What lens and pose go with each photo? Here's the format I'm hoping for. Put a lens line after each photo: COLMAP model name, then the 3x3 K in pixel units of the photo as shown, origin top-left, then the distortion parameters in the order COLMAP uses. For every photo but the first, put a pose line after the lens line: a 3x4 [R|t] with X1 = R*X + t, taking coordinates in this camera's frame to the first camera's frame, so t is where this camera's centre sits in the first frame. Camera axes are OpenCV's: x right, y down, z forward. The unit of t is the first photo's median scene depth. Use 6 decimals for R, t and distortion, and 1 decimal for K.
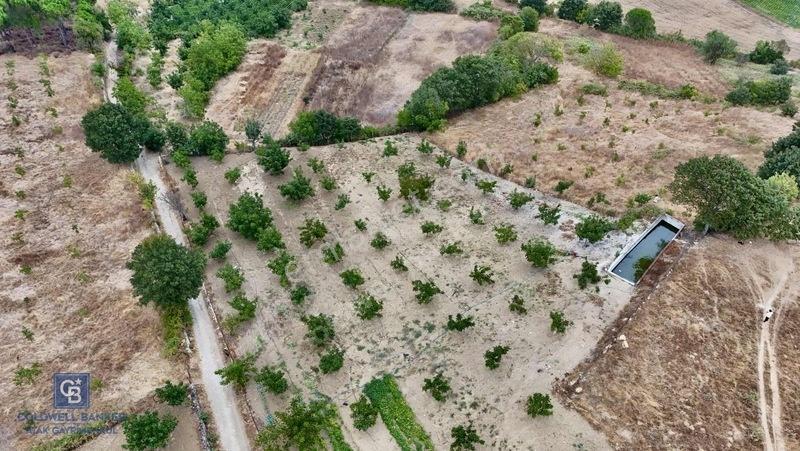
lens RADIAL K [[585.4, 0, 400.0], [0, 585.4, 225.5], [0, 0, 1]] dist [0.075724, -0.086258]
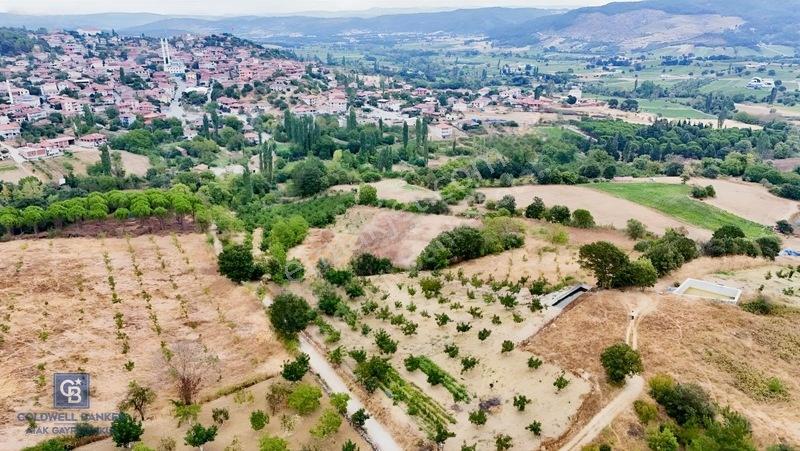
lens RADIAL K [[585.4, 0, 400.0], [0, 585.4, 225.5], [0, 0, 1]] dist [0.075724, -0.086258]
pose [[0.999975, -0.006775, 0.001973, -0.069333], [0.007004, 0.918948, -0.394317, 0.453655], [0.000859, 0.394321, 0.918973, -0.572277]]
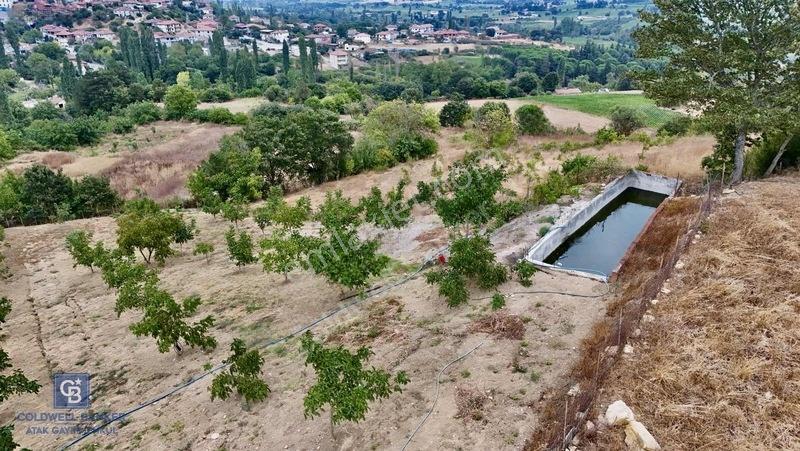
lens RADIAL K [[585.4, 0, 400.0], [0, 585.4, 225.5], [0, 0, 1]] dist [0.075724, -0.086258]
pose [[0.989597, -0.066766, 0.127435, 0.197312], [0.106650, 0.934960, -0.338343, 0.139238], [-0.096557, 0.348414, 0.932354, 0.565317]]
